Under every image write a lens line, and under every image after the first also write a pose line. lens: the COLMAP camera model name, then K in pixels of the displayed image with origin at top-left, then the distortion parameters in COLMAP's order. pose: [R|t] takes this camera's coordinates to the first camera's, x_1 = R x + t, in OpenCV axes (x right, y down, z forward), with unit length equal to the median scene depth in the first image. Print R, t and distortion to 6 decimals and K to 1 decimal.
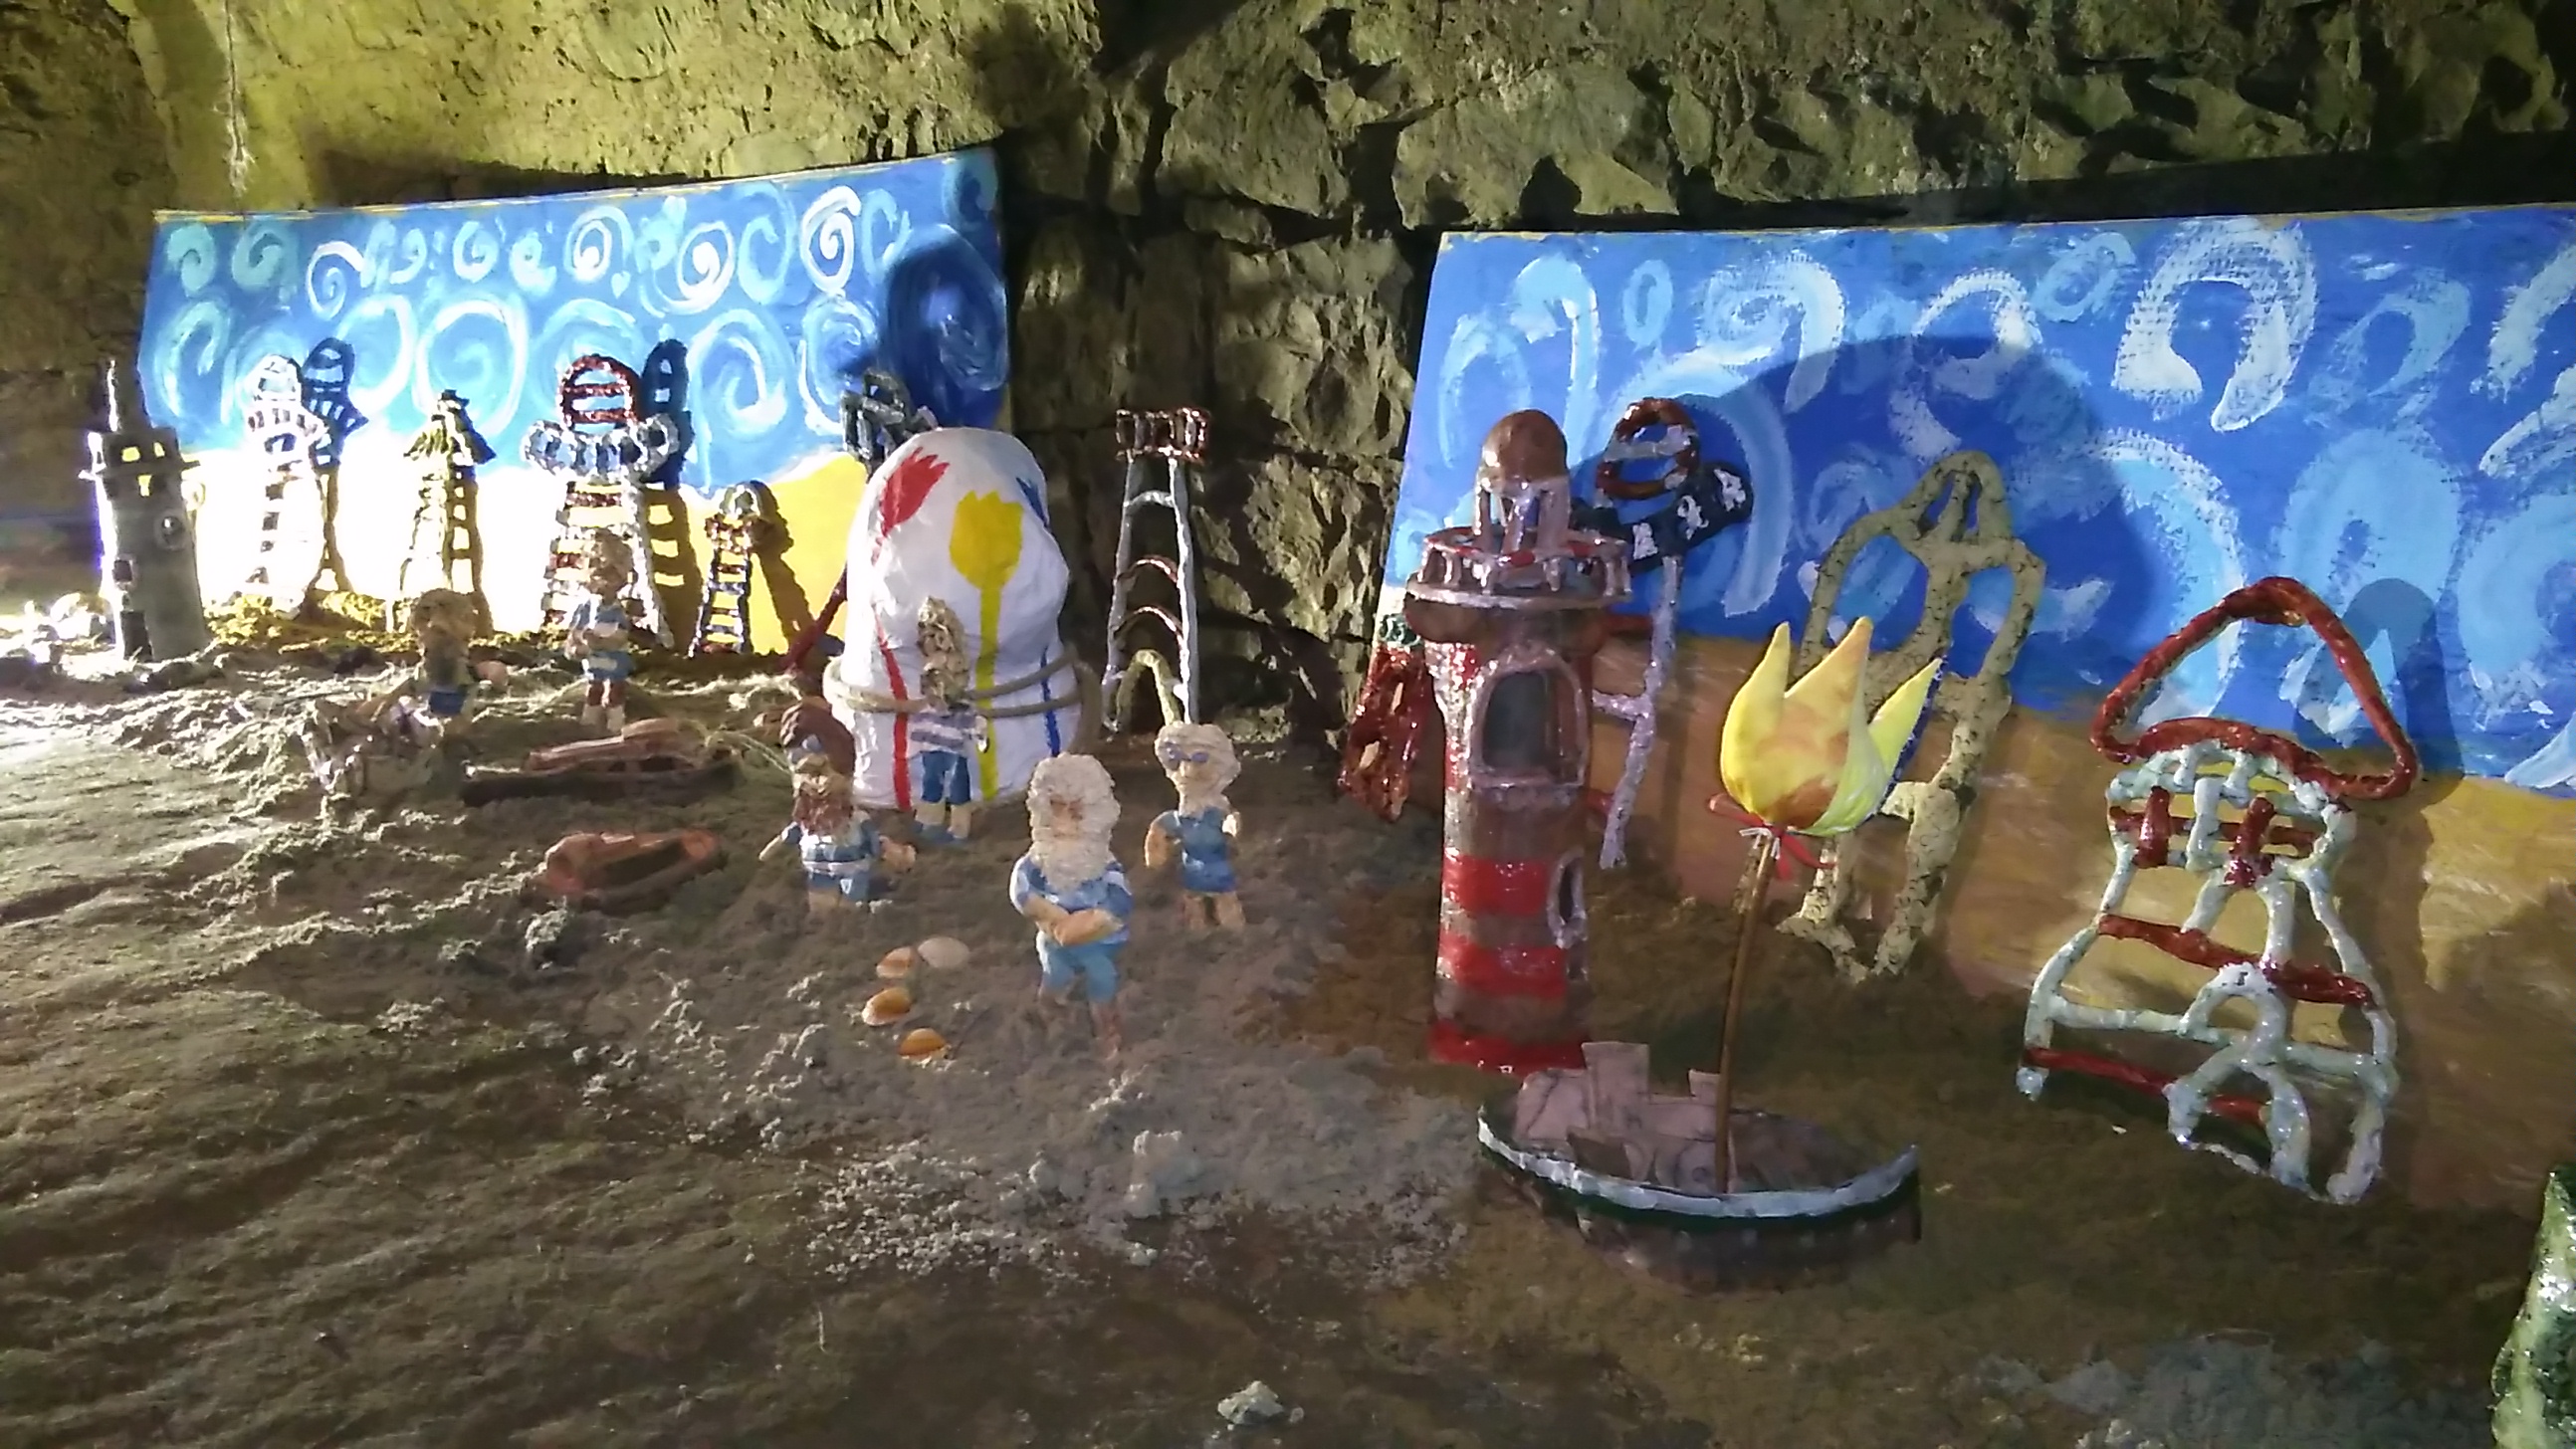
lens RADIAL K [[2051.6, 0, 1302.2], [0, 2051.6, 712.4], [0, 0, 1]] dist [0.131153, -0.223361]
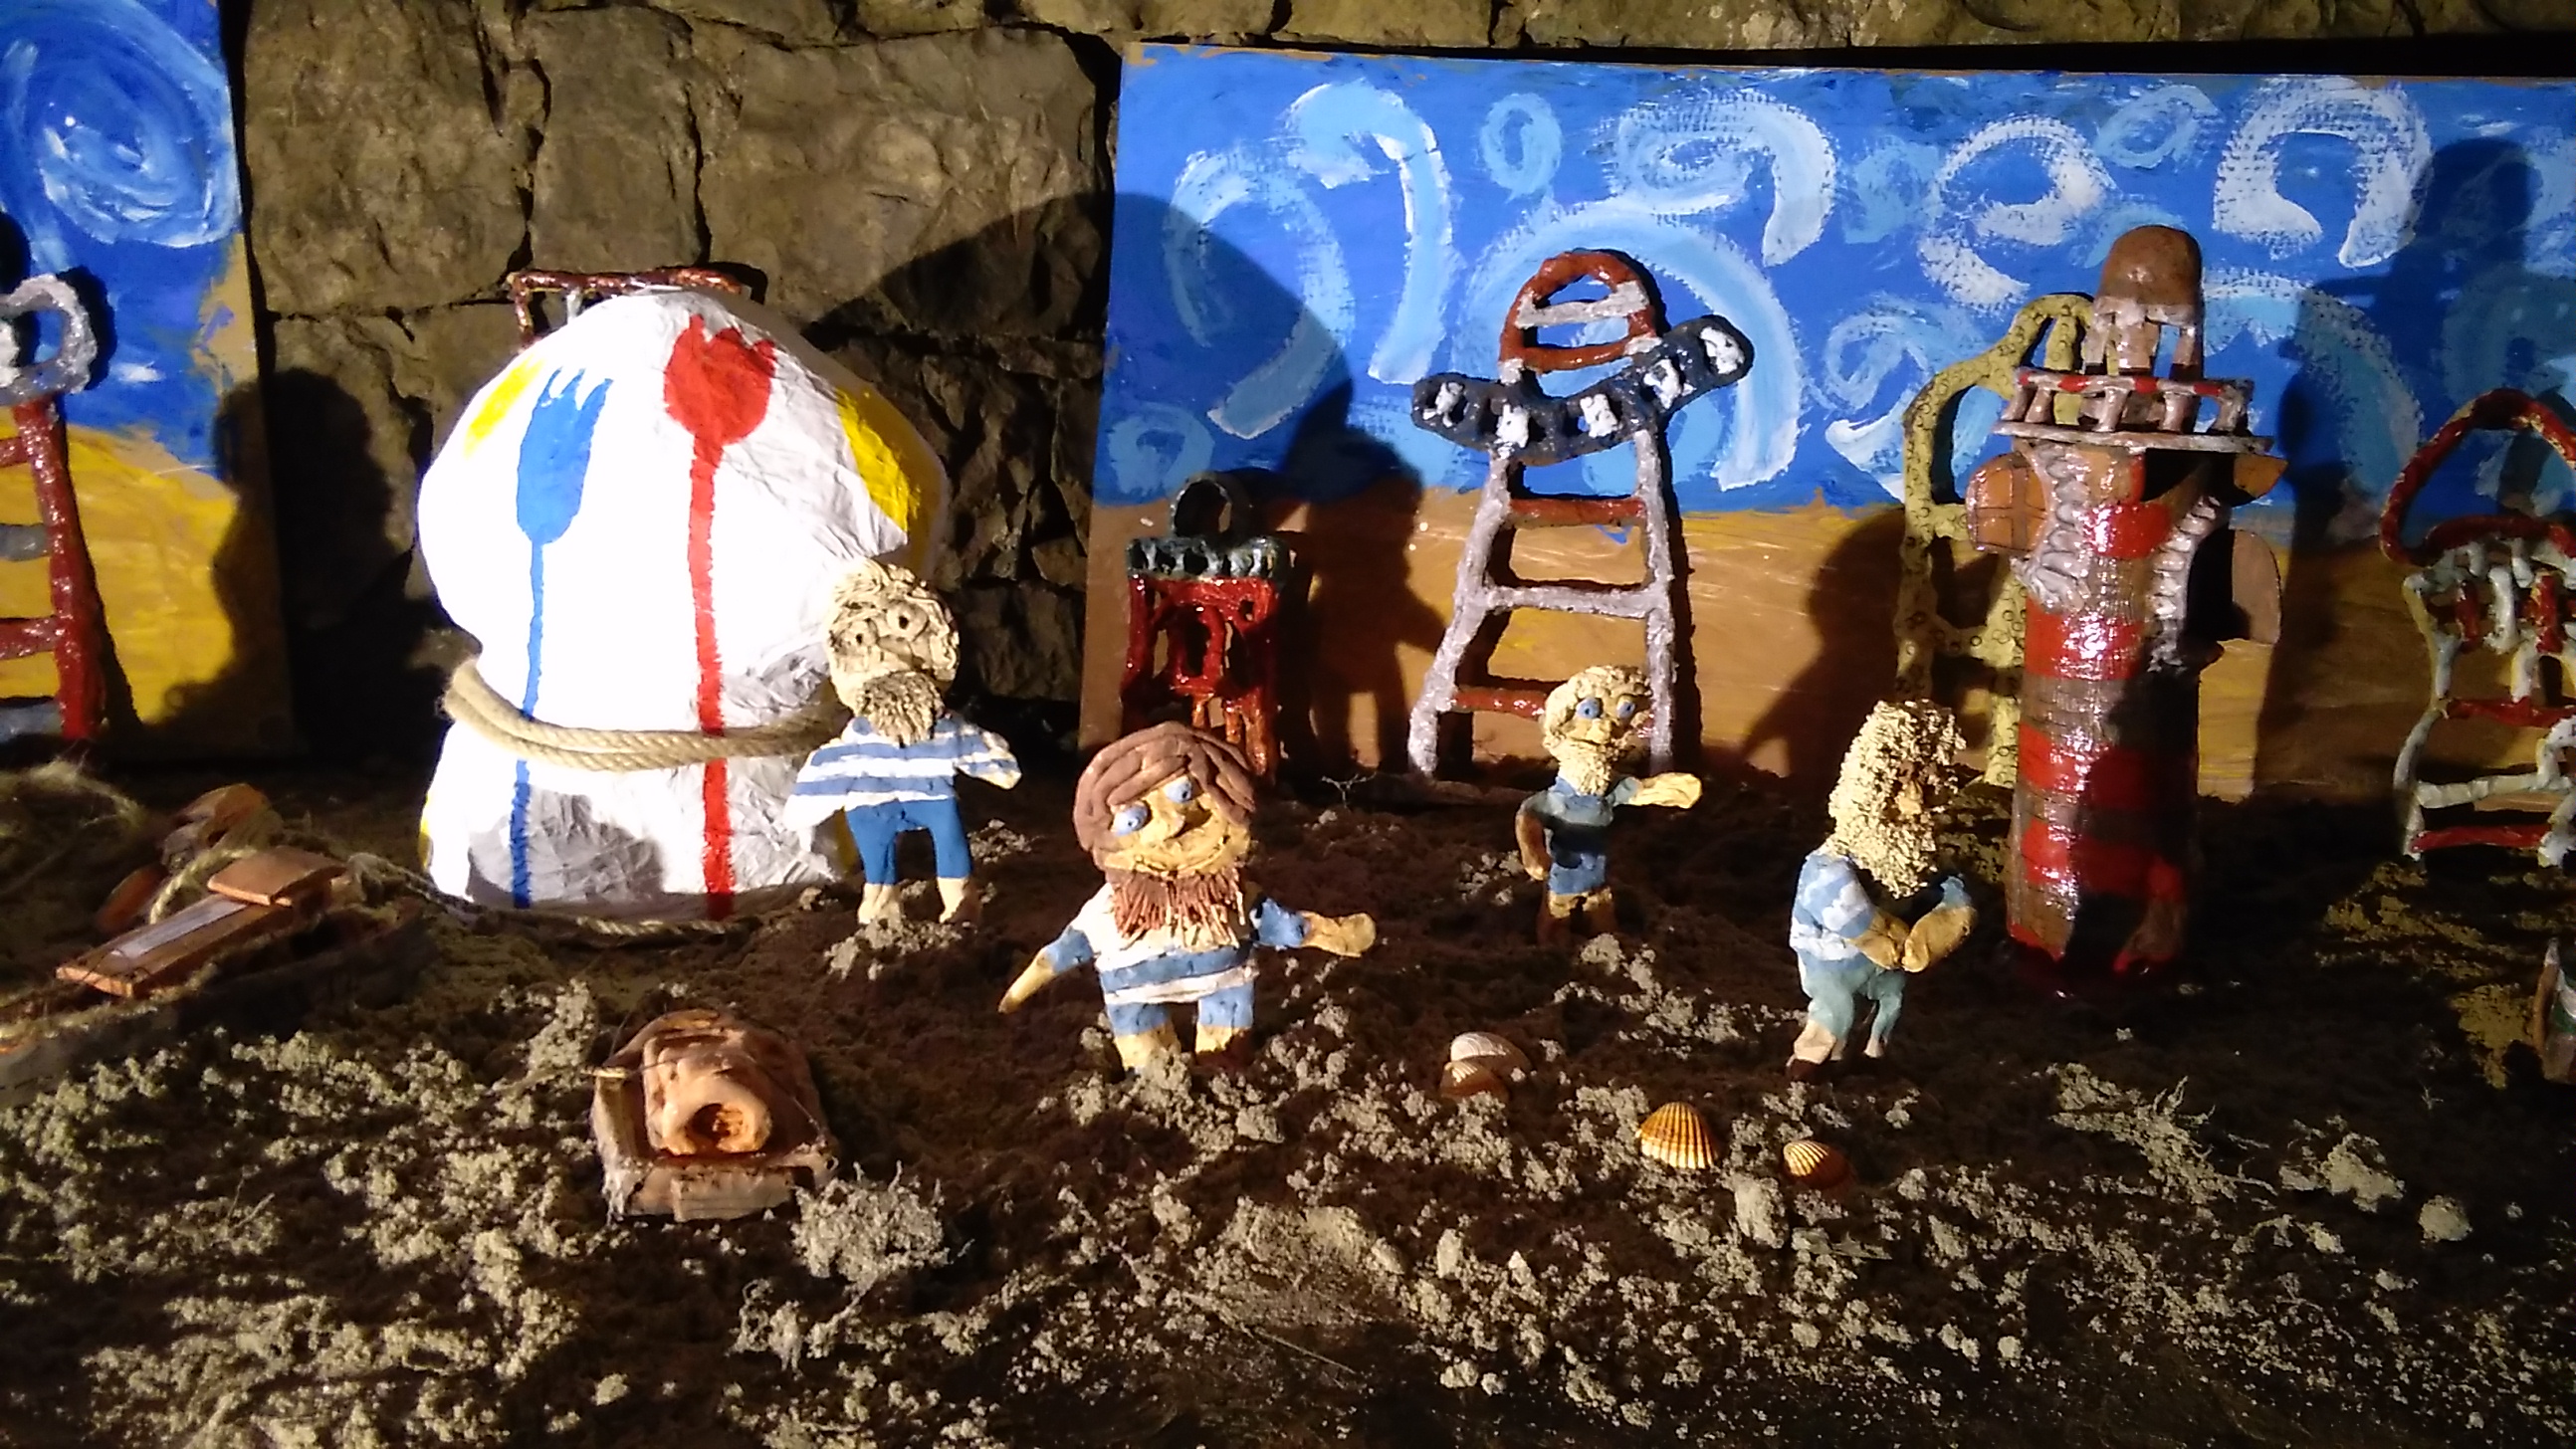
lens RADIAL K [[2051.6, 0, 1321.6], [0, 2051.6, 711.1], [0, 0, 1]] dist [0.131153, -0.223361]
pose [[0.637750, -0.147075, 0.756071, -0.498101], [0.126679, 0.988262, 0.085387, -0.040503], [-0.759755, 0.041323, 0.648895, 0.437101]]
